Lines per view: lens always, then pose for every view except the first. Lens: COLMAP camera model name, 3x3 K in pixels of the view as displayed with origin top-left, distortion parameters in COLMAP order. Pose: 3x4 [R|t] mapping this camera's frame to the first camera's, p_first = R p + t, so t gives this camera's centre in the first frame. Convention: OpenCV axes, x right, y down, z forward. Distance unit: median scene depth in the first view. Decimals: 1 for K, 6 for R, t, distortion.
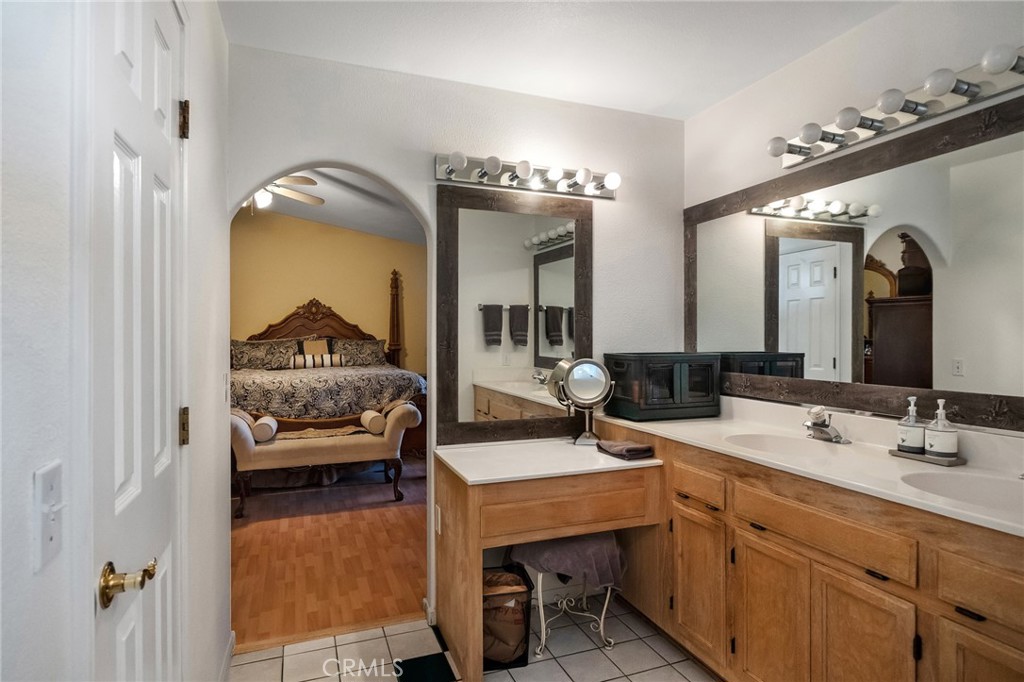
lens RADIAL K [[549.3, 0, 512.0], [0, 549.3, 341.0], [0, 0, 1]] dist [0.000321, 0.000070]
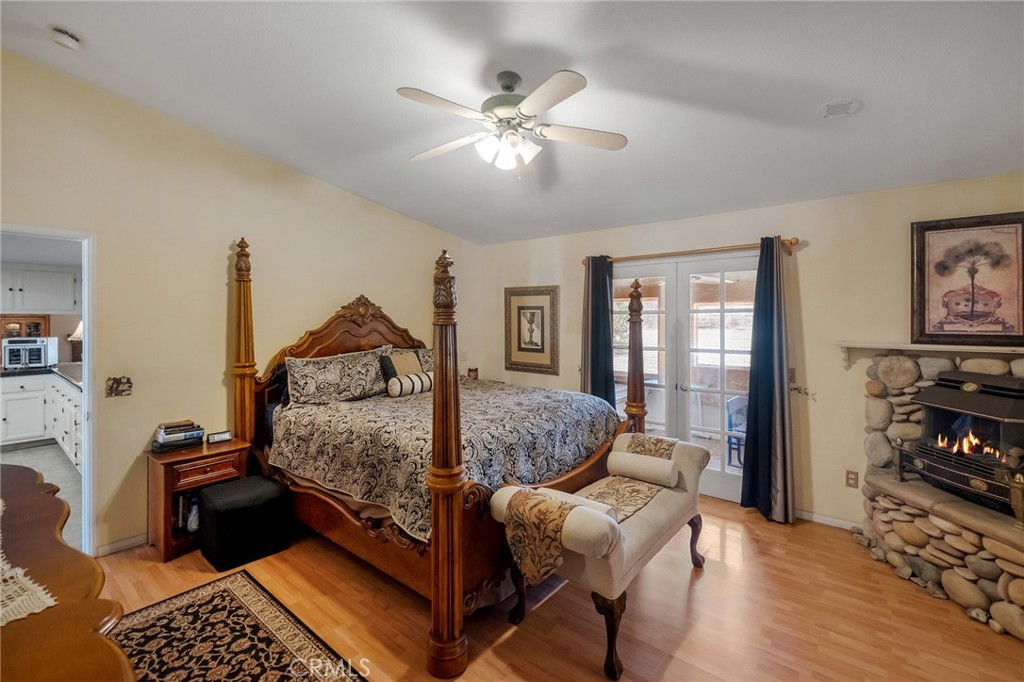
lens RADIAL K [[453.6, 0, 513.5], [0, 453.6, 322.0], [0, 0, 1]] dist [-0.002656, -0.000141]
pose [[0.873020, -0.001235, 0.487683, -0.496512], [0.000890, 0.999999, 0.000940, -0.042202], [-0.487683, -0.000387, 0.873021, 0.365255]]
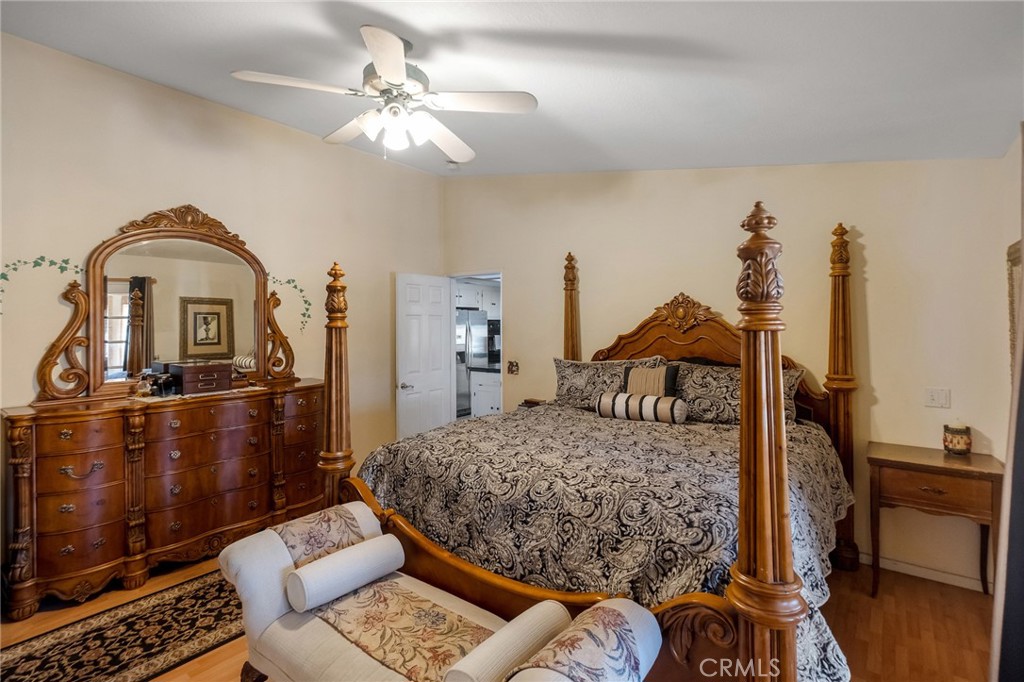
lens RADIAL K [[486.8, 0, 513.4], [0, 486.8, 317.2], [0, 0, 1]] dist [-0.017092, -0.000096]
pose [[0.509051, -0.007359, -0.860705, 0.007844], [-0.007108, 0.999893, -0.012753, -0.043822], [0.860707, 0.012610, 0.508944, 0.581292]]
